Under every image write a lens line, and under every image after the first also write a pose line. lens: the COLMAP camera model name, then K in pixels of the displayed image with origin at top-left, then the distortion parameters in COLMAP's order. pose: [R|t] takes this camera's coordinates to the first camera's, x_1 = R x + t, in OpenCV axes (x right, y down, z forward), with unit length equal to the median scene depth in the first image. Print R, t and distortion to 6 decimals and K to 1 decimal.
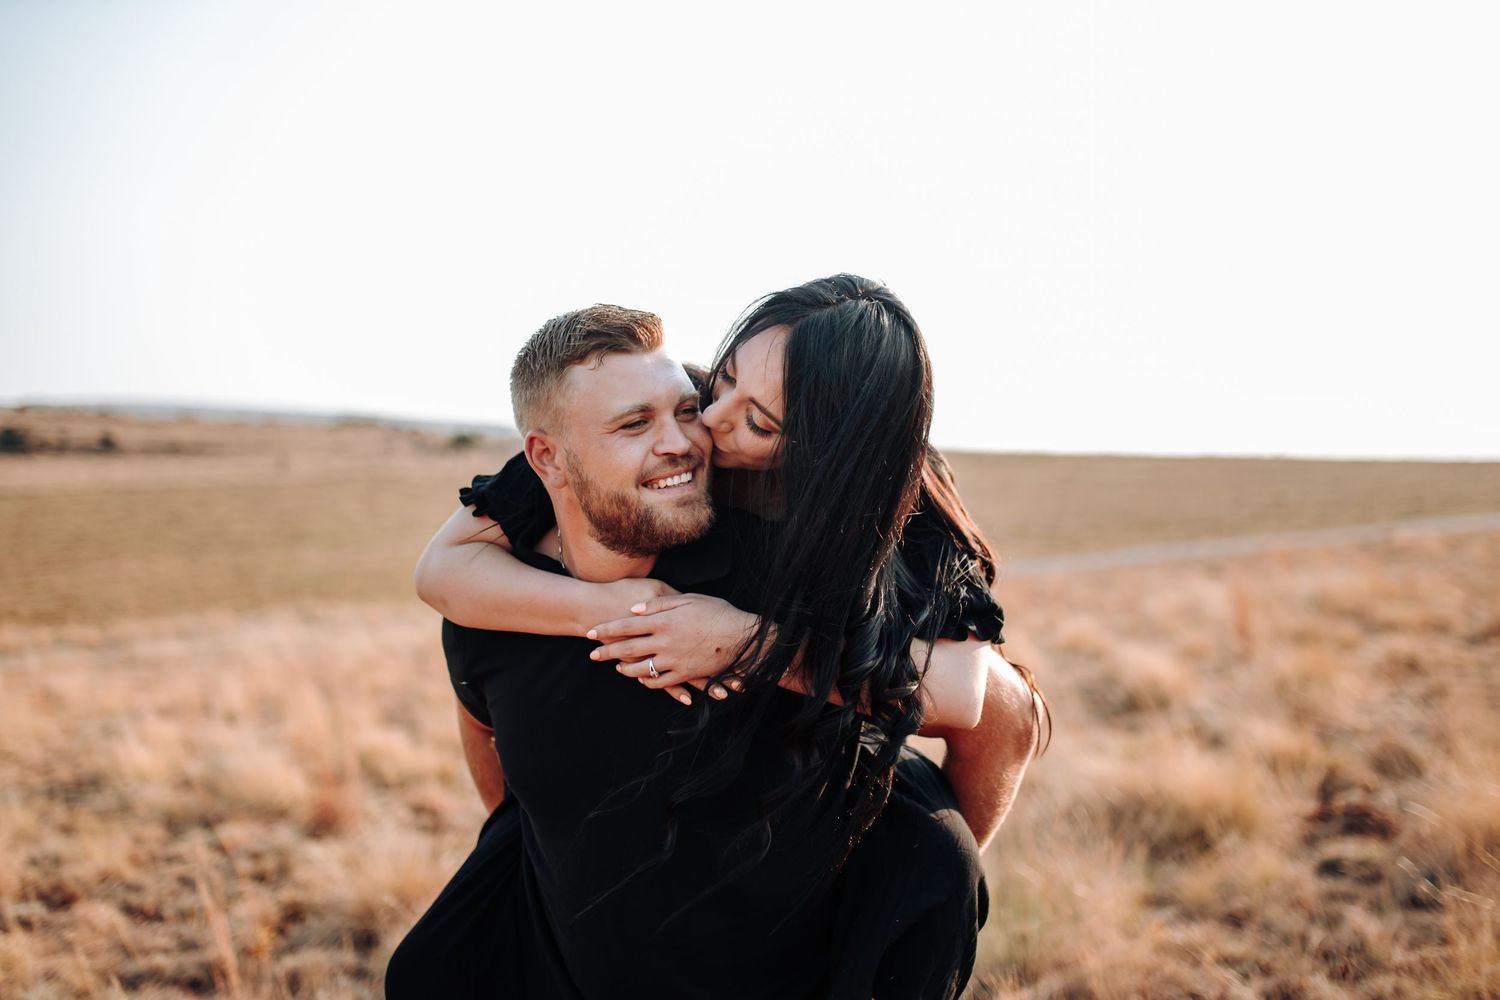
lens RADIAL K [[1498.6, 0, 750.0], [0, 1498.6, 500.0], [0, 0, 1]] dist [-0.024407, 0.016127]
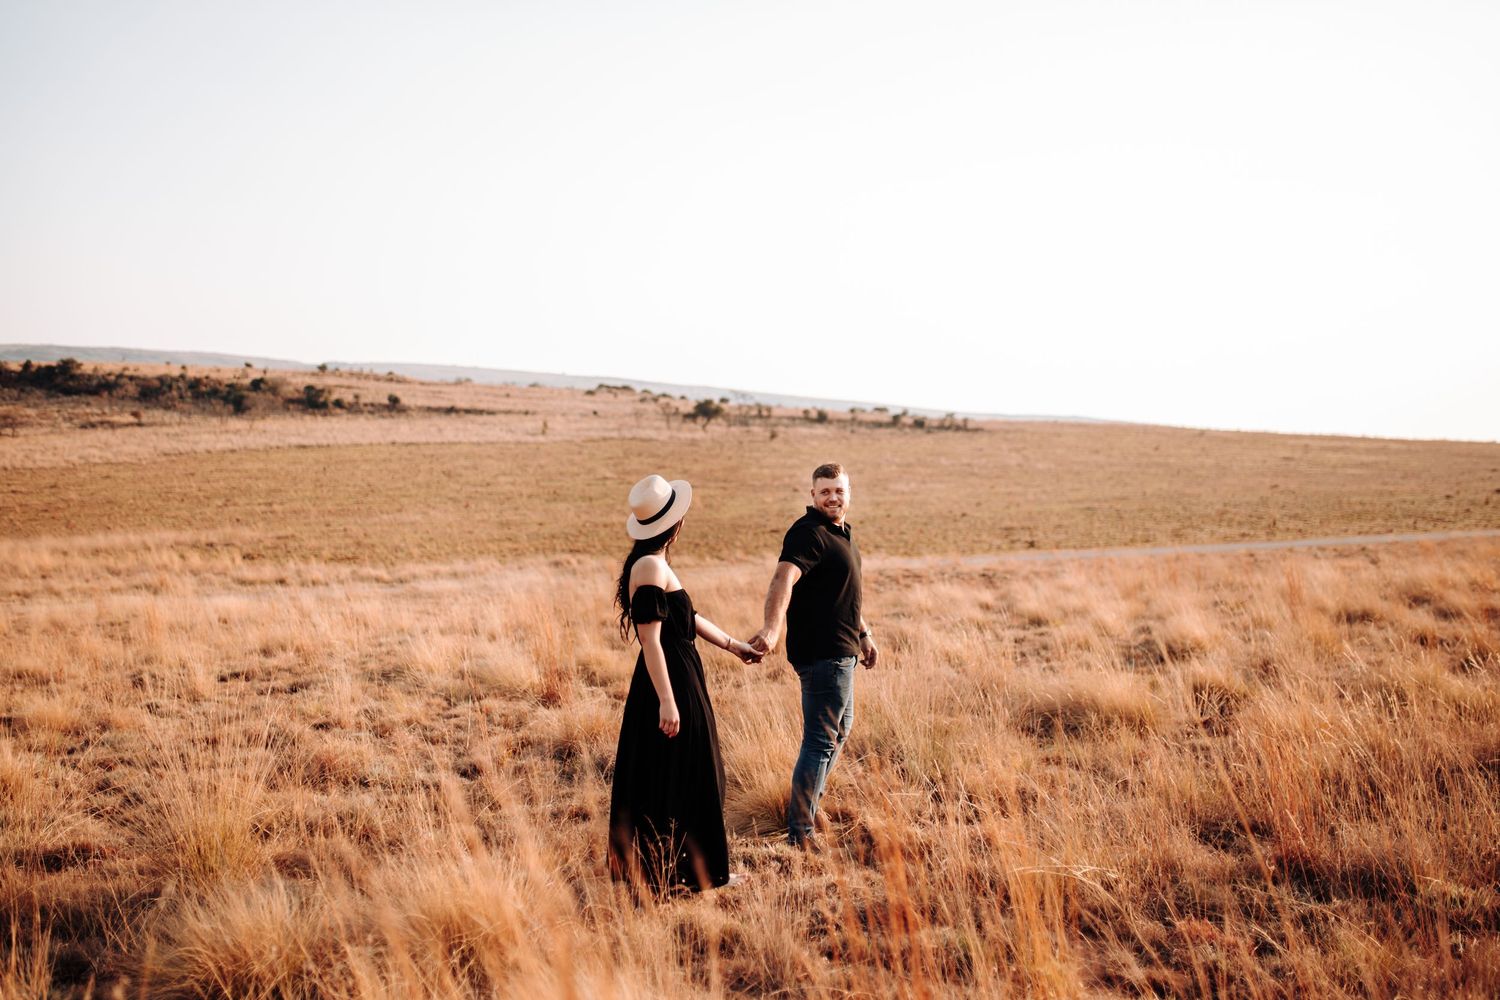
lens RADIAL K [[1498.6, 0, 750.0], [0, 1498.6, 500.0], [0, 0, 1]] dist [-0.024407, 0.016127]
pose [[0.985252, 0.036252, -0.167226, 0.093945], [-0.032369, 0.999141, 0.025888, -0.015079], [0.168021, -0.020093, 0.985579, -0.263134]]
